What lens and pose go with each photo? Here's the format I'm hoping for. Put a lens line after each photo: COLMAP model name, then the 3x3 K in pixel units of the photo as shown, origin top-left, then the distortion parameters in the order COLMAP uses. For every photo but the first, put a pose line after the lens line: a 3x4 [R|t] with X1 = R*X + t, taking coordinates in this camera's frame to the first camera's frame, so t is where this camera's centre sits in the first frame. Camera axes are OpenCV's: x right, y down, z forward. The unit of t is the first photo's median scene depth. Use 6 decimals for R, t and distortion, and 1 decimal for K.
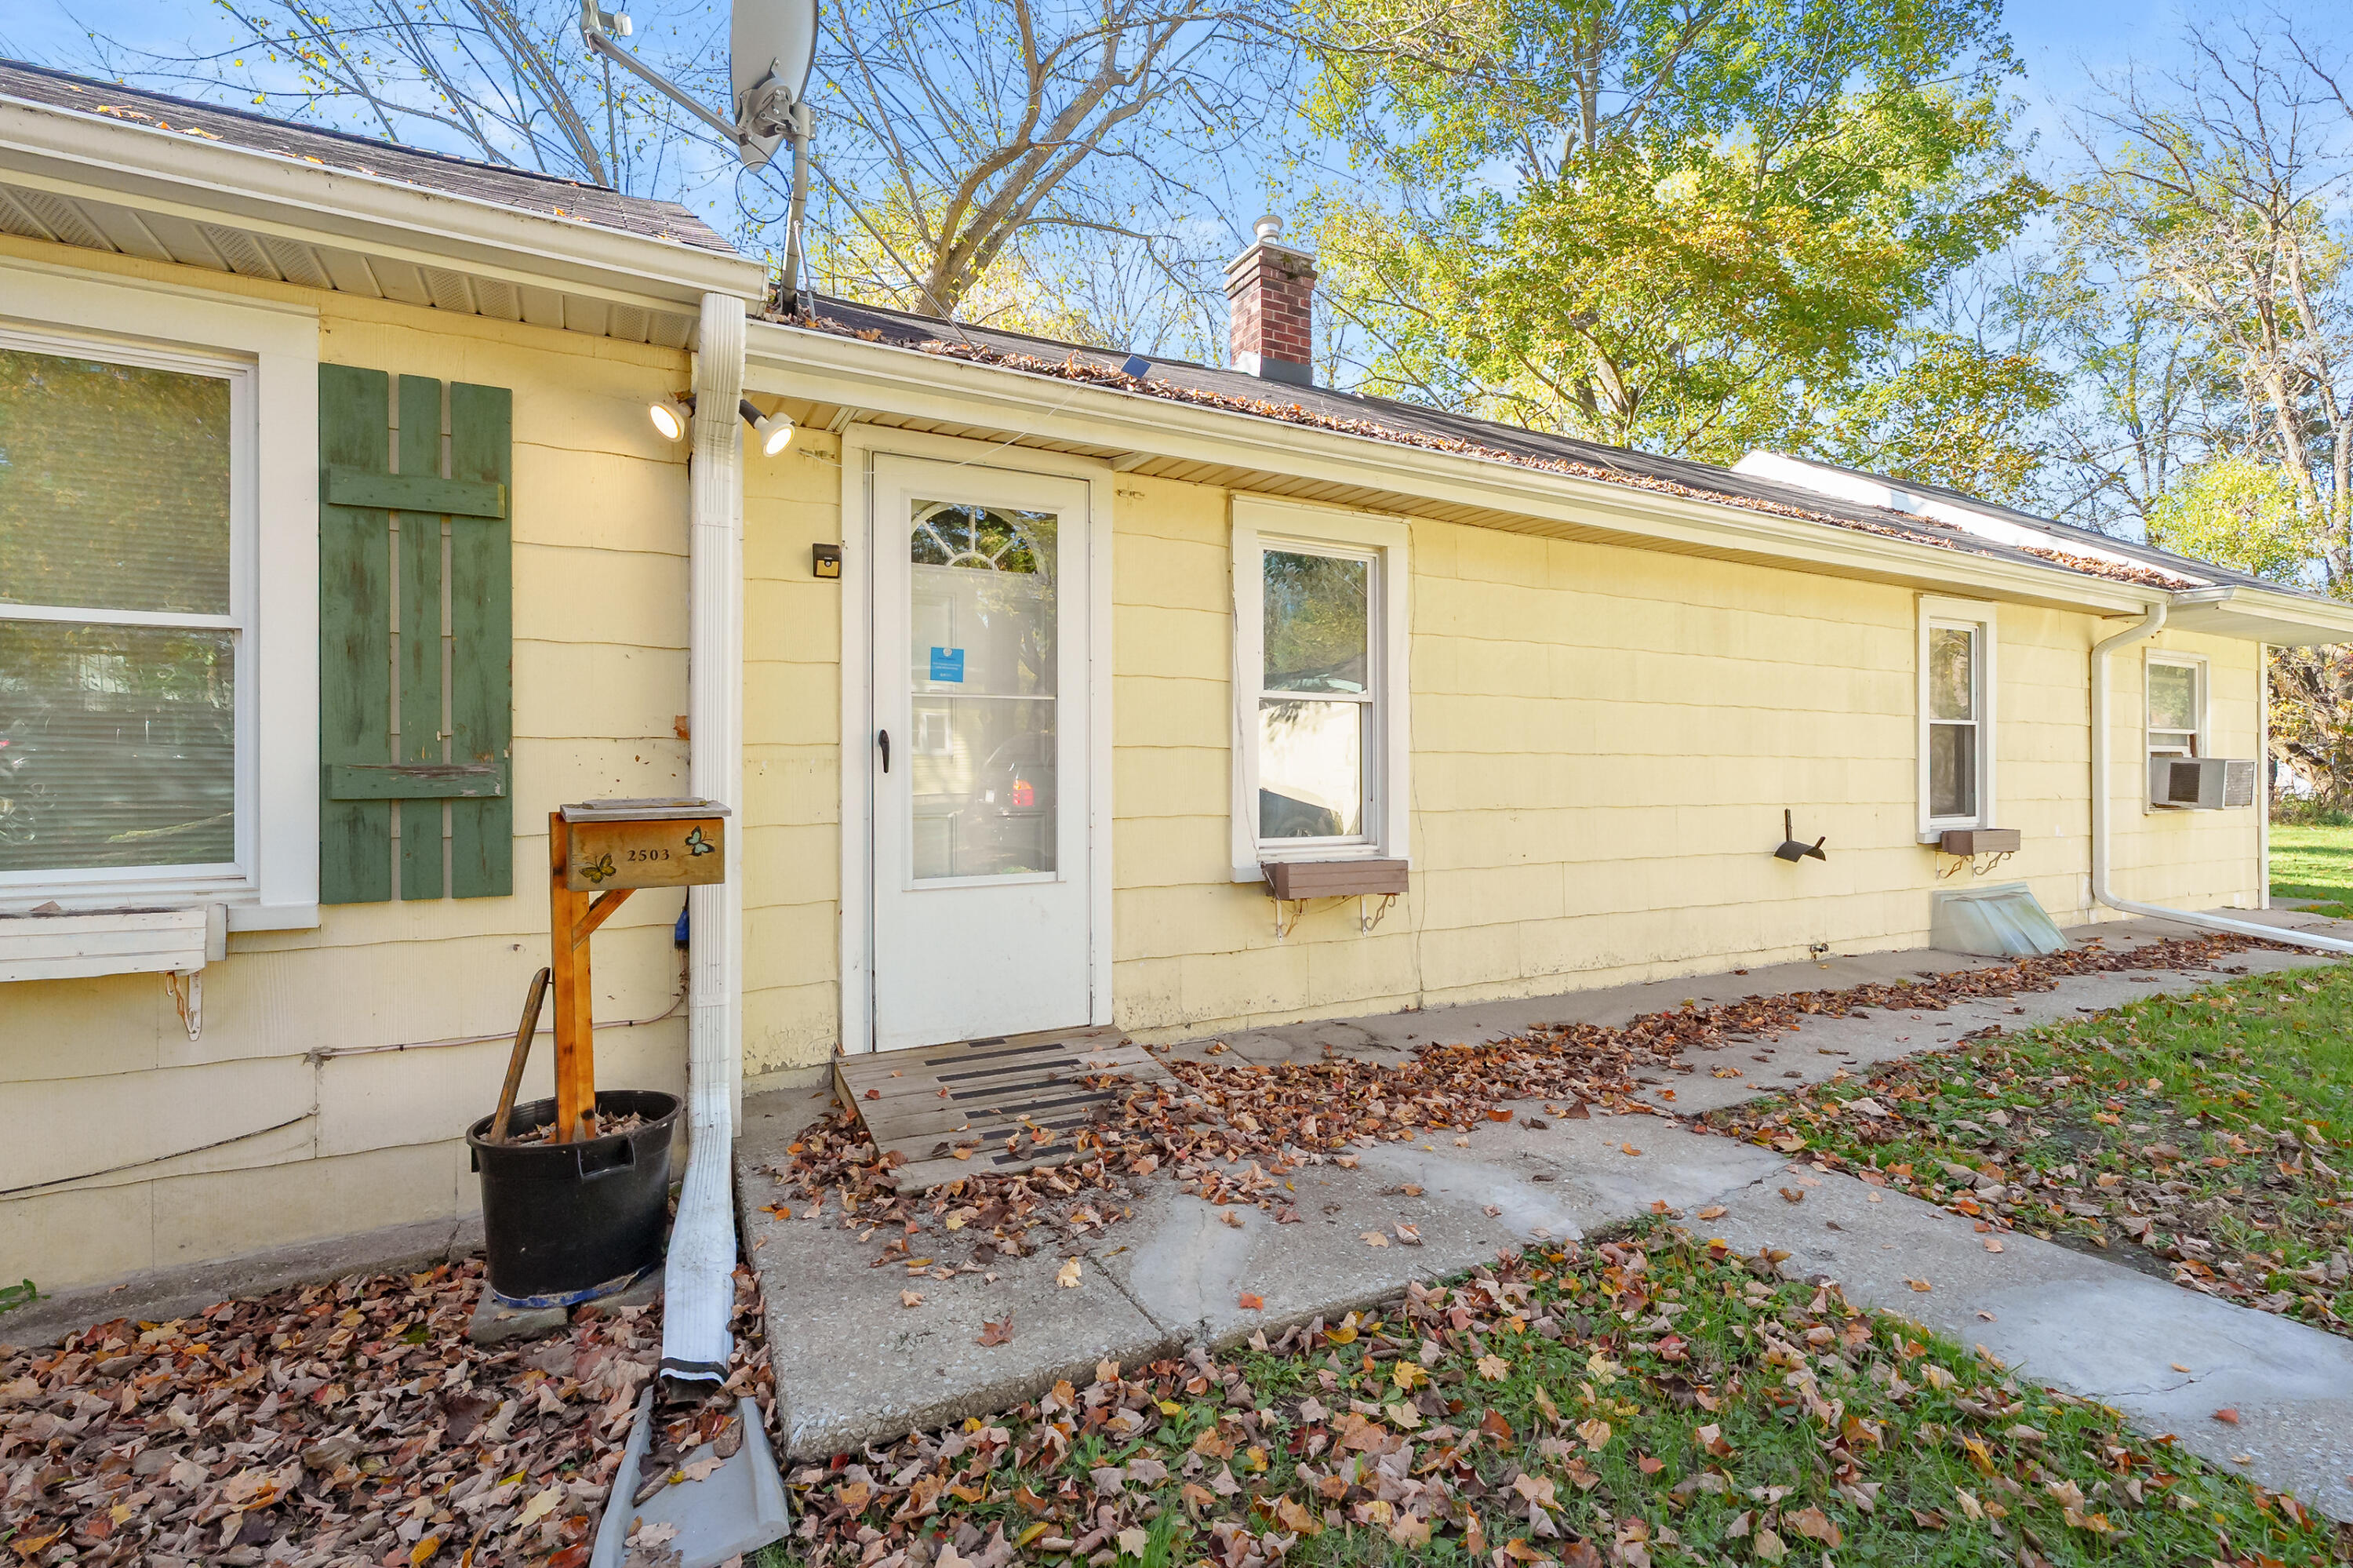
lens RADIAL K [[1074.9, 0, 1171.1], [0, 1074.9, 772.7], [0, 0, 1]] dist [-0.001663, 0.001398]
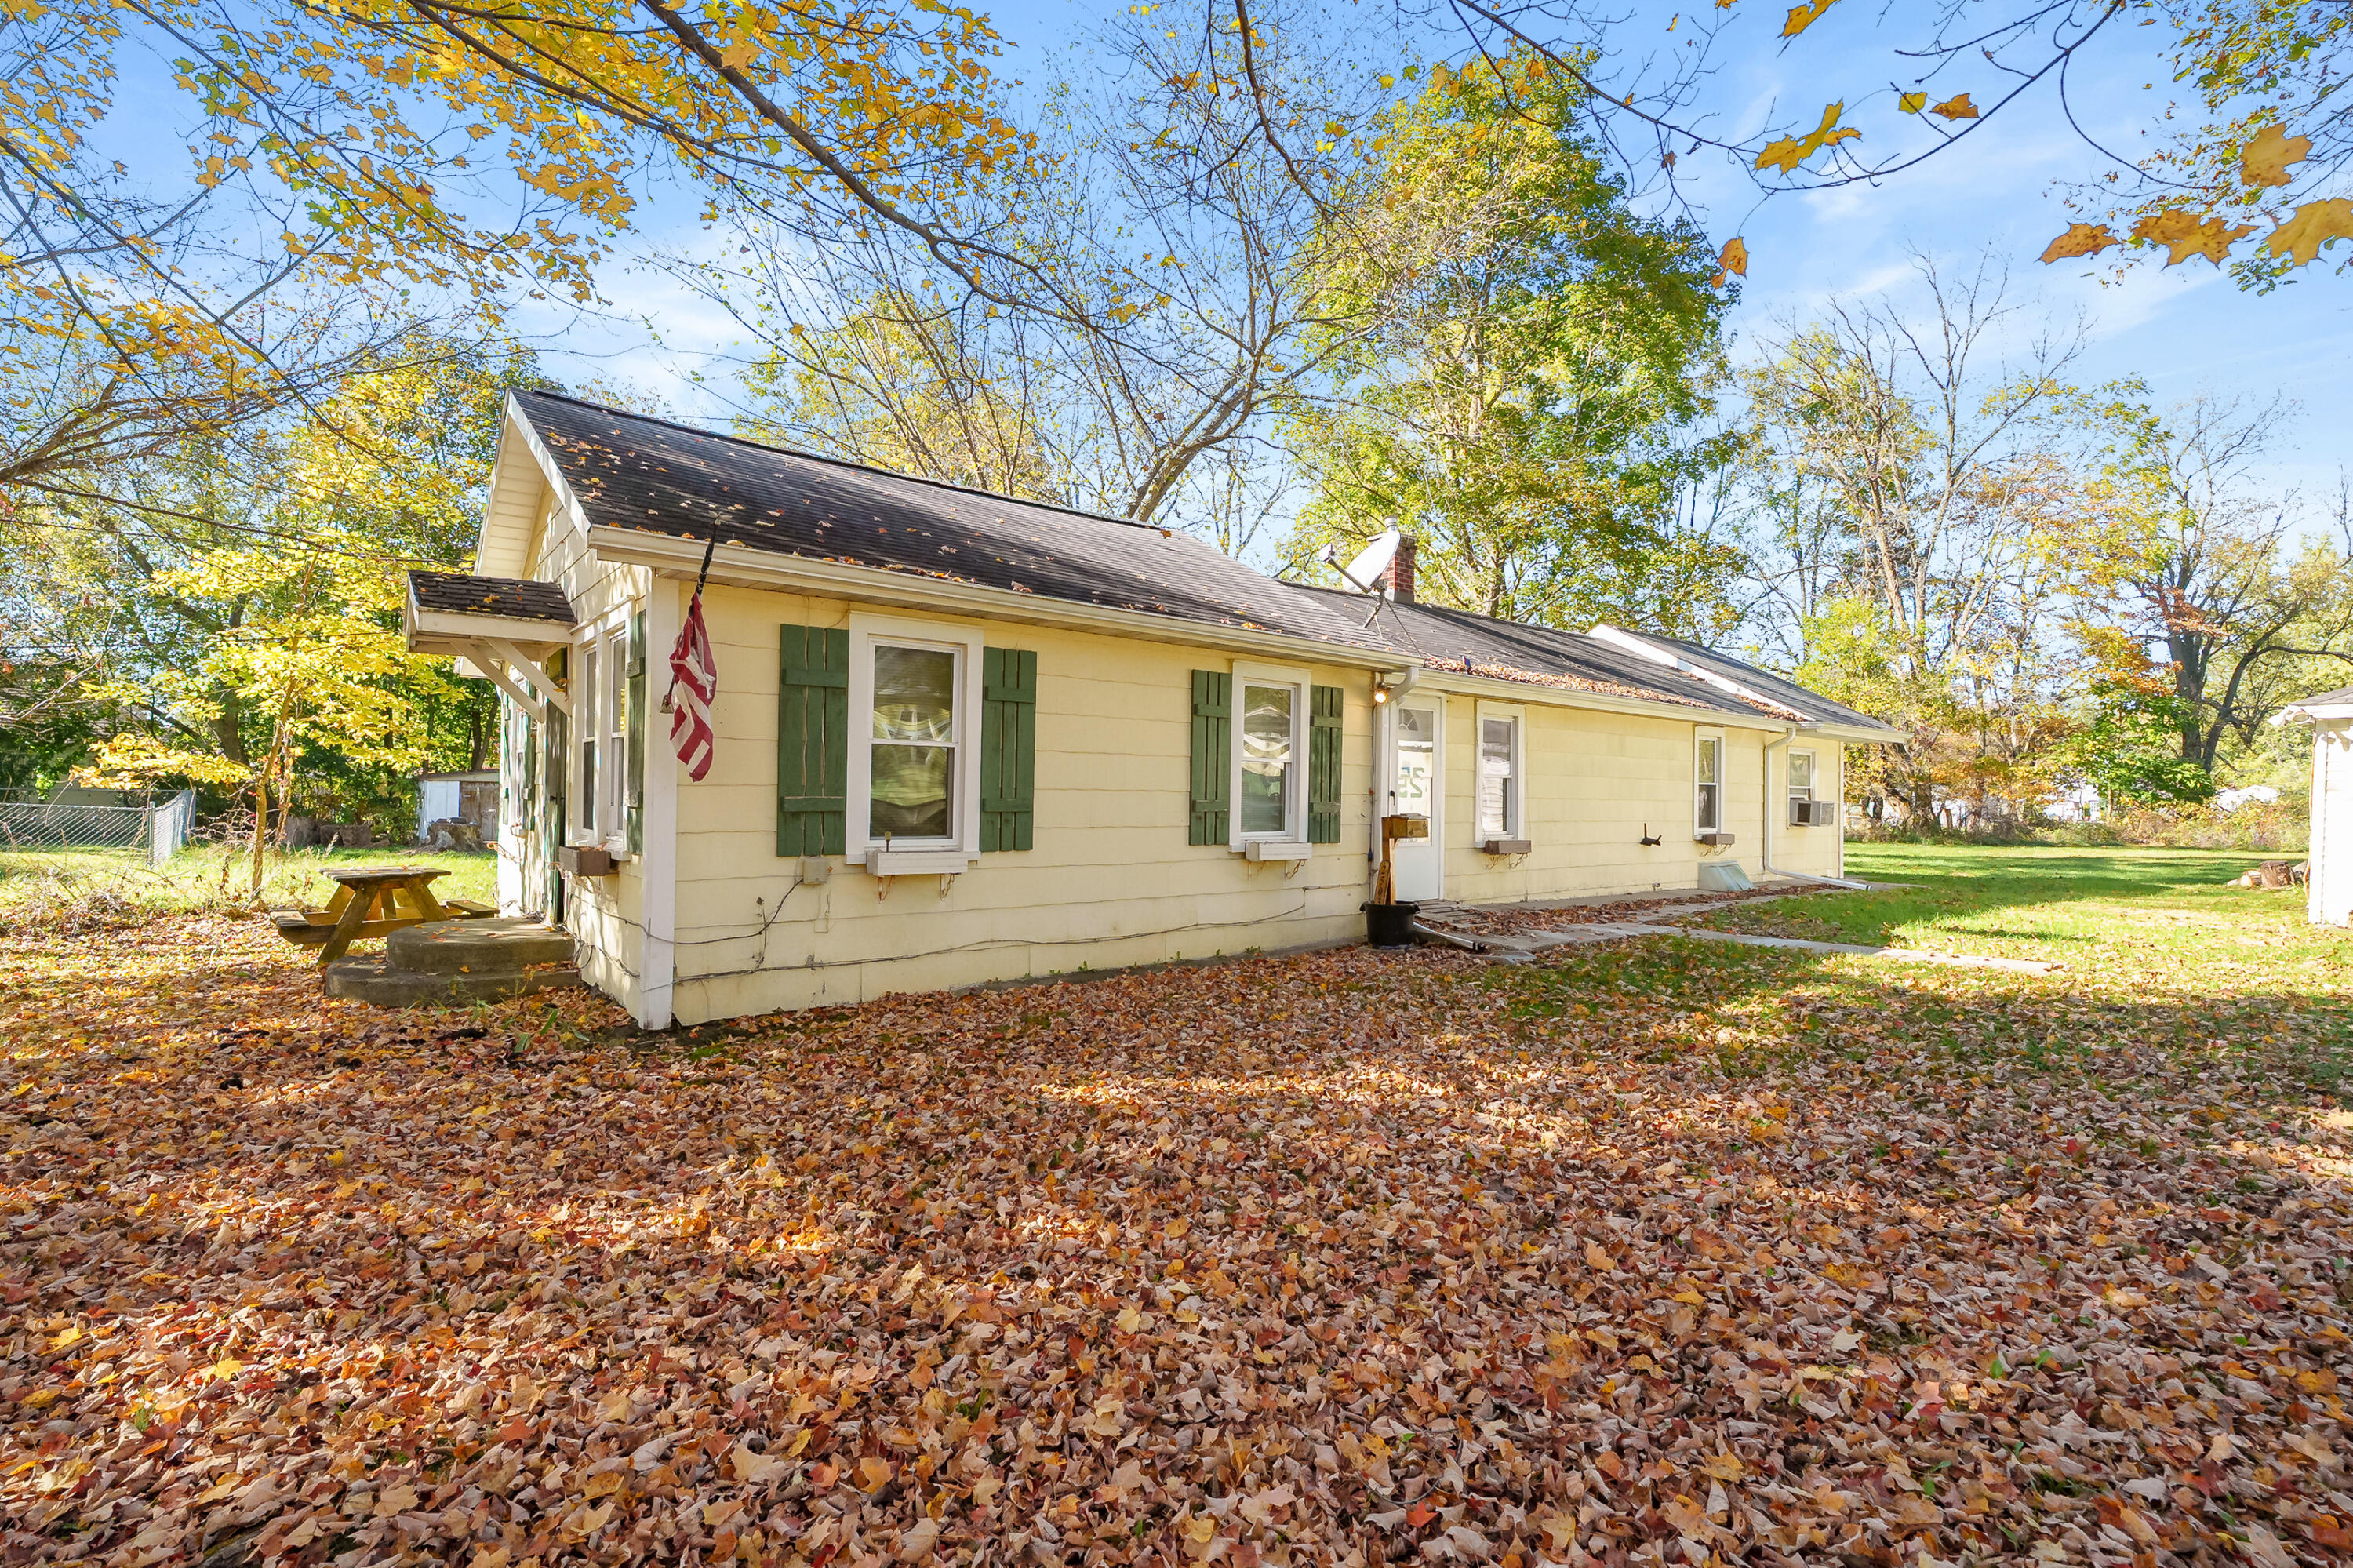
lens RADIAL K [[1074.9, 0, 1171.1], [0, 1074.9, 772.7], [0, 0, 1]] dist [-0.001663, 0.001398]
pose [[0.980049, 0.018105, 0.197929, -0.652402], [-0.014179, 0.999674, -0.021237, -0.007303], [-0.198249, 0.018007, 0.979986, -0.777027]]
